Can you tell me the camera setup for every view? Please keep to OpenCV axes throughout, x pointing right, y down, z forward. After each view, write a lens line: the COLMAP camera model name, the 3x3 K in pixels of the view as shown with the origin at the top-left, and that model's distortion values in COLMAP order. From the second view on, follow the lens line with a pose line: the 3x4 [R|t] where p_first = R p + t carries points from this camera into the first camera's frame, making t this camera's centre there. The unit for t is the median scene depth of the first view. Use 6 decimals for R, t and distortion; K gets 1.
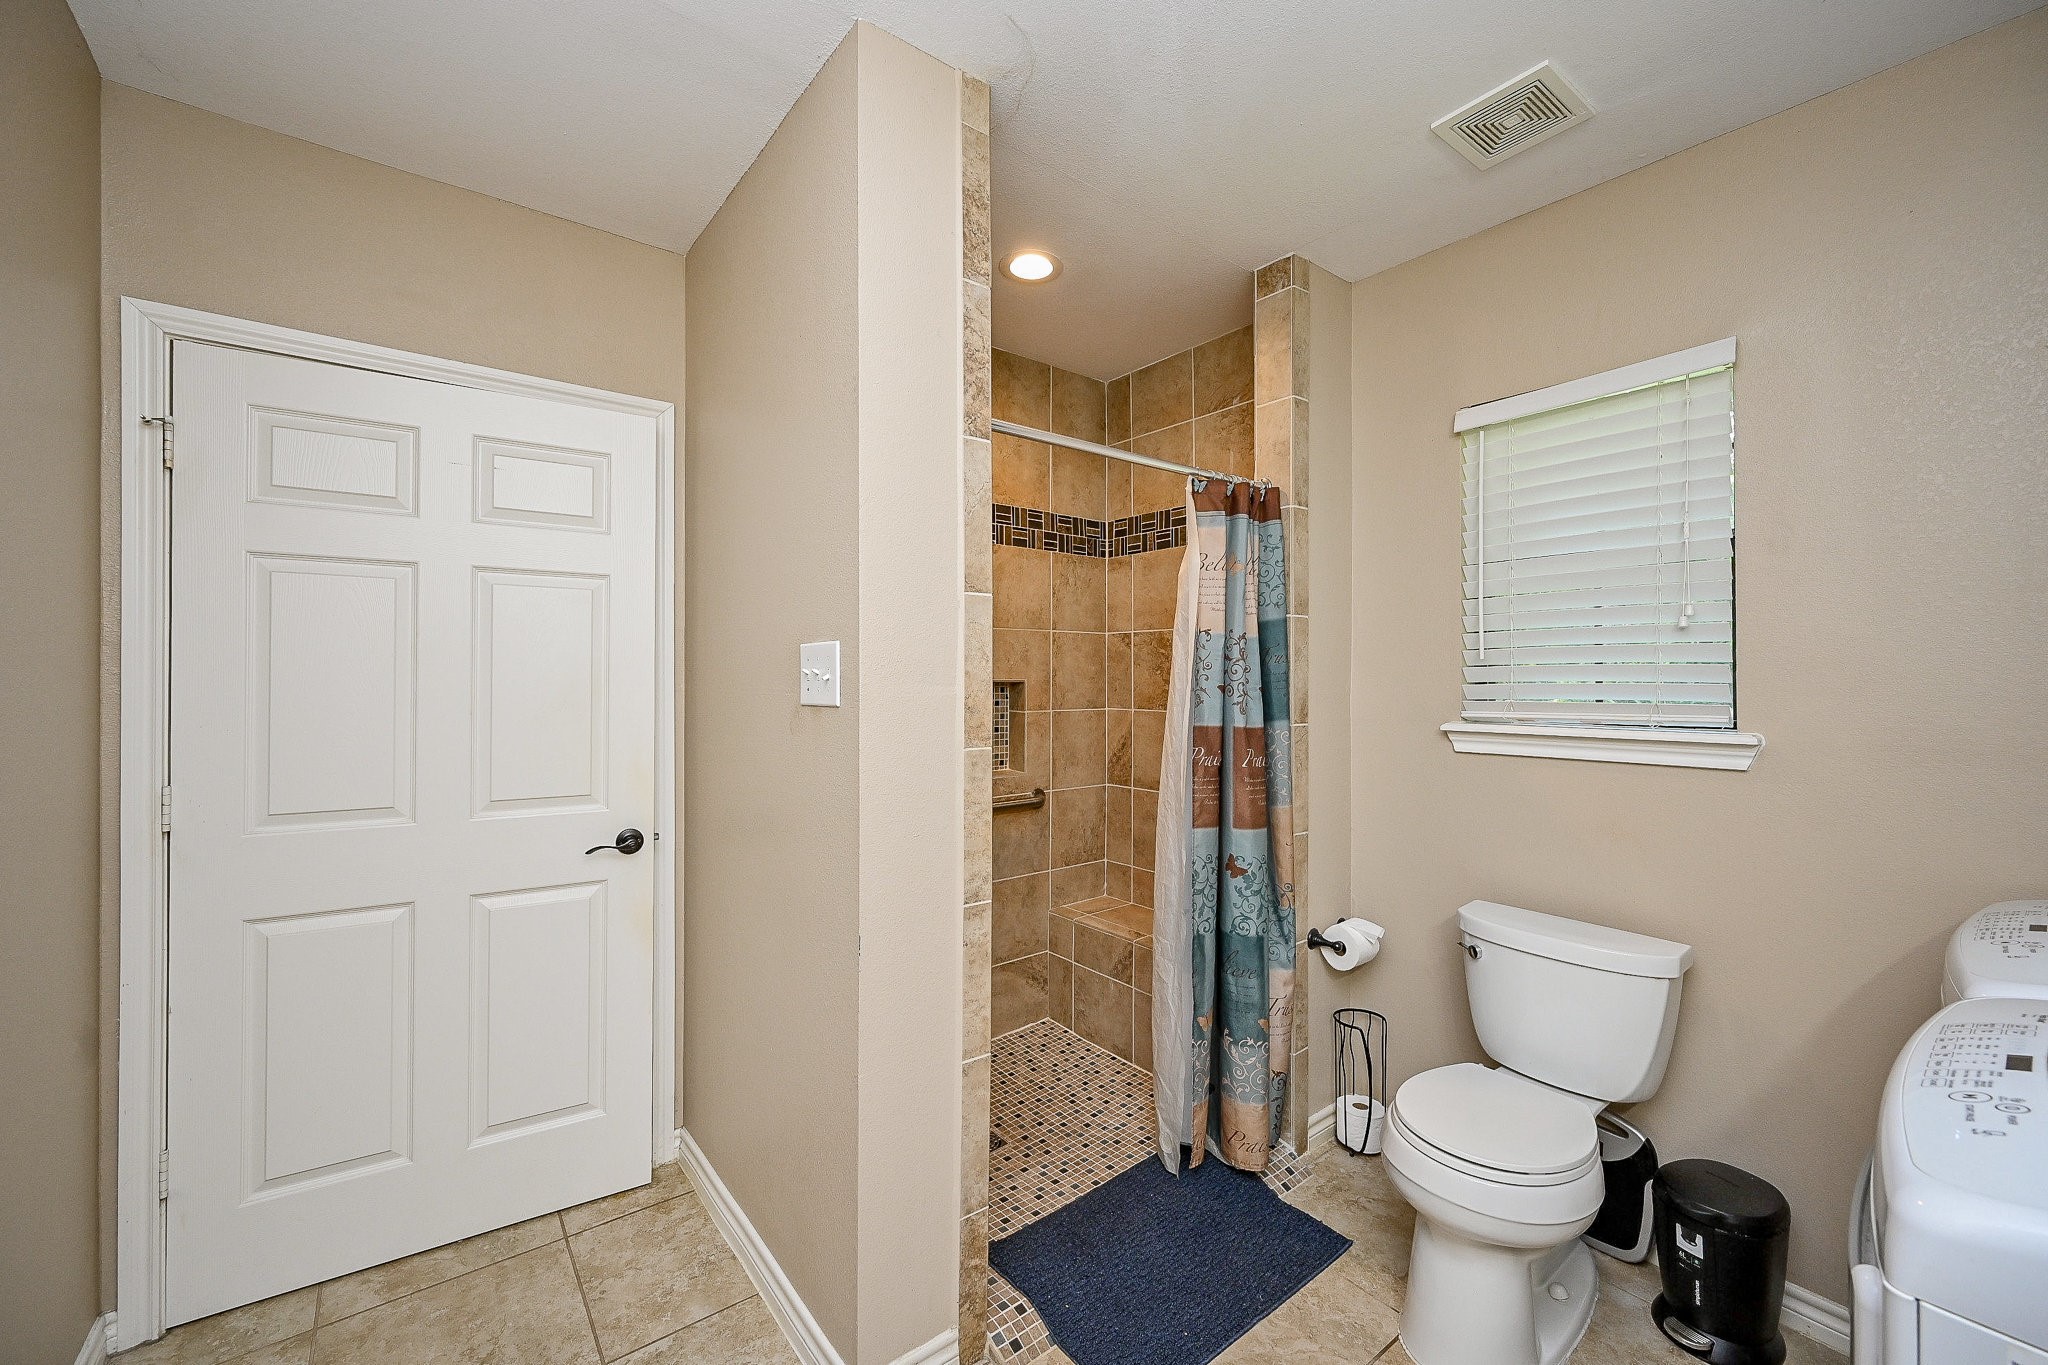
lens RADIAL K [[845.2, 0, 1024.0], [0, 845.2, 682.5], [0, 0, 1]] dist [-0.000001, -0.000160]
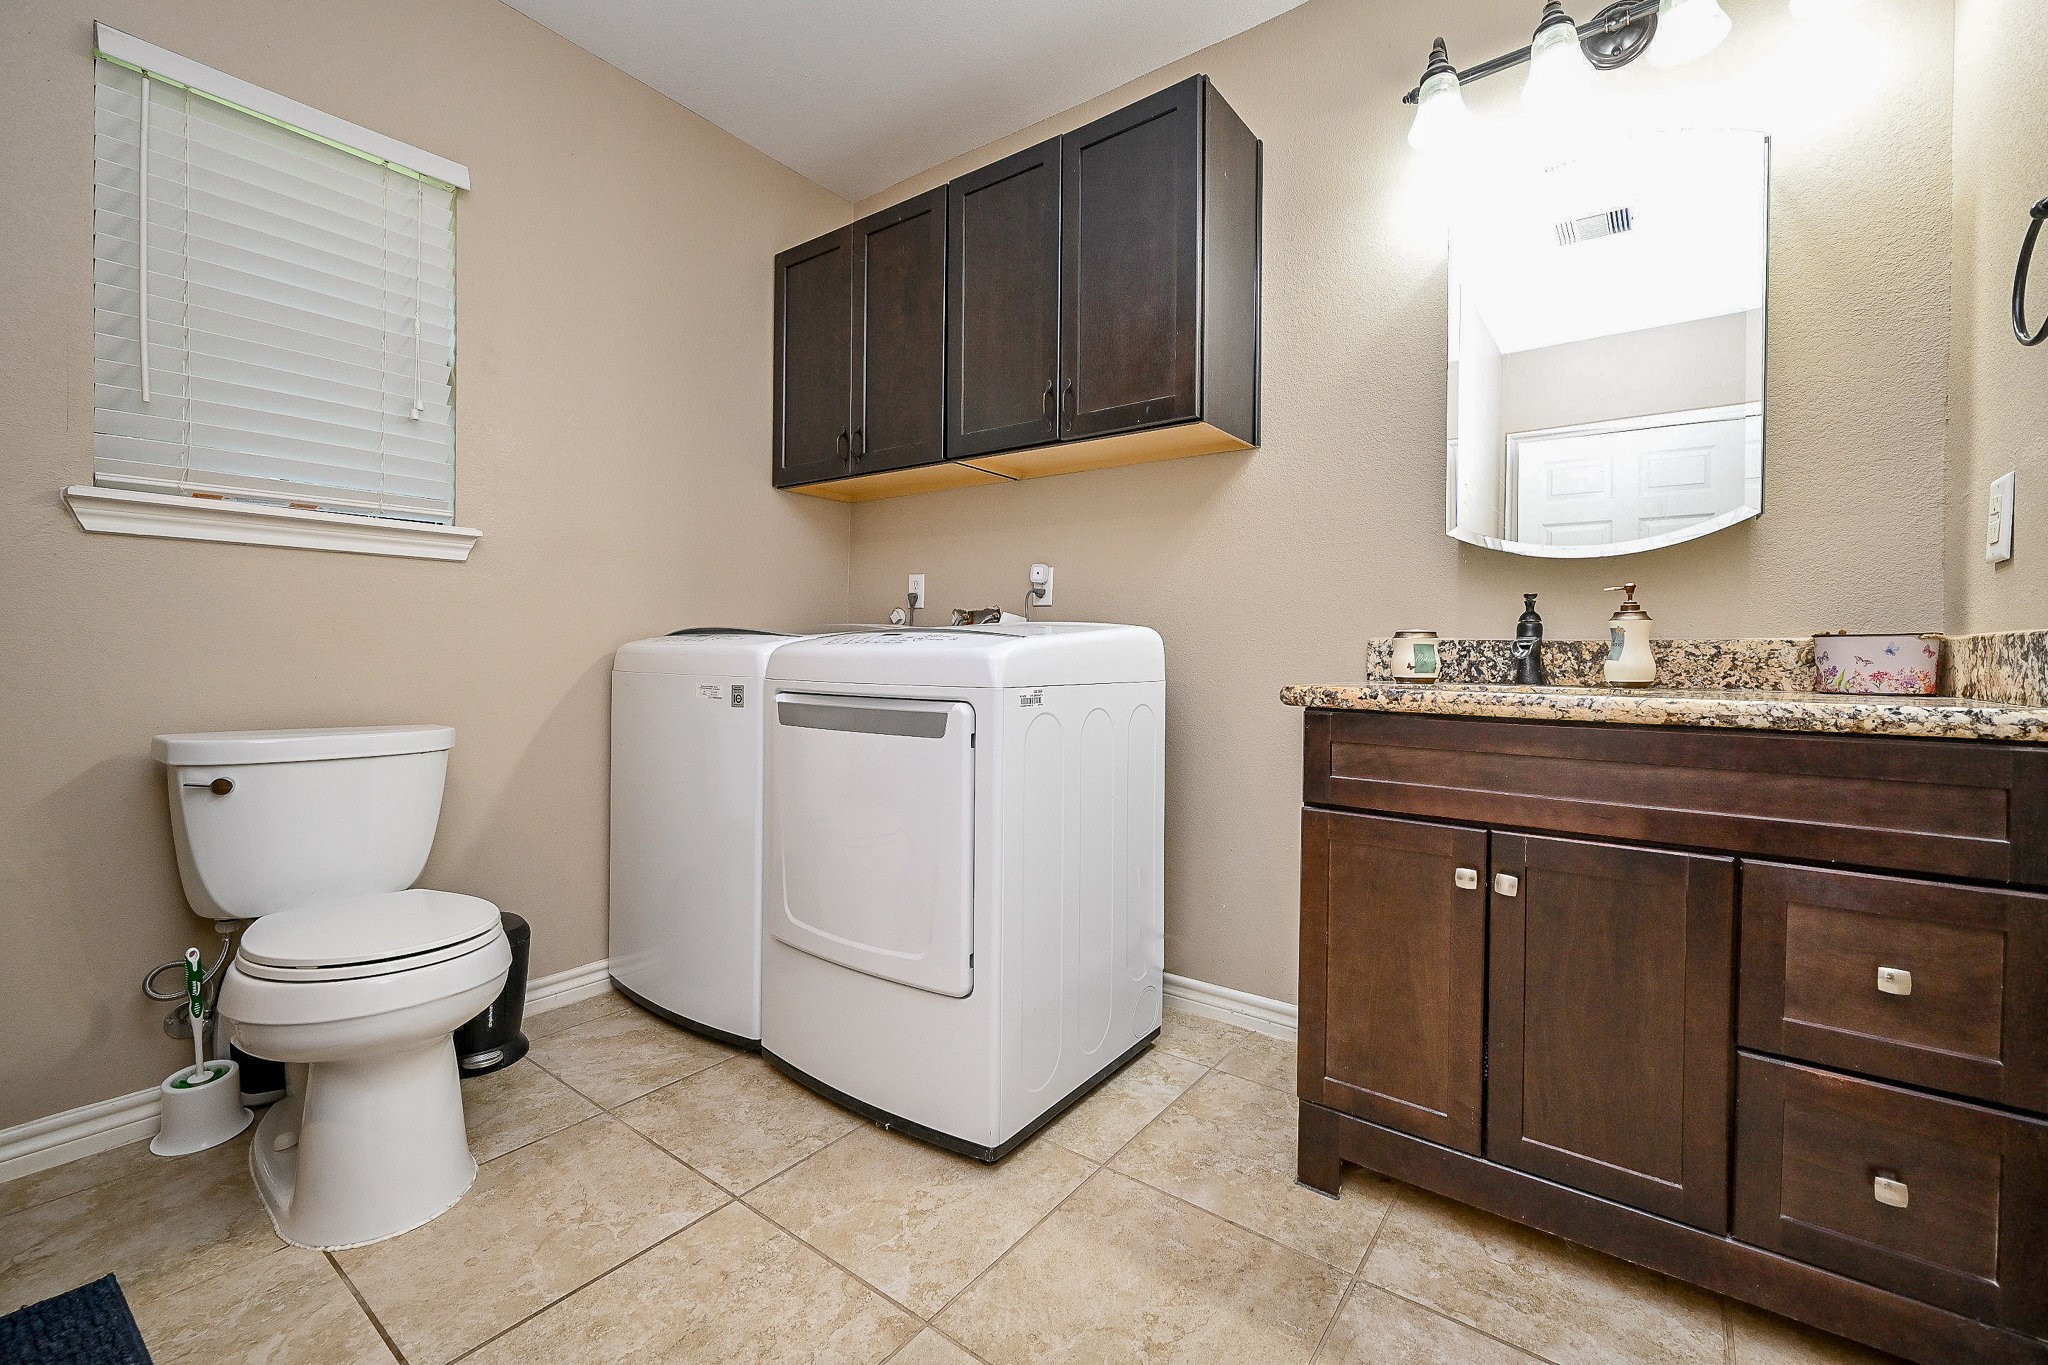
lens RADIAL K [[845.2, 0, 1024.0], [0, 845.2, 682.5], [0, 0, 1]] dist [-0.000001, -0.000160]
pose [[-0.277745, -0.032488, 0.960105, -0.423361], [-0.008994, 0.999472, 0.031219, 0.214306], [-0.960613, 0.000036, -0.277891, 0.569688]]
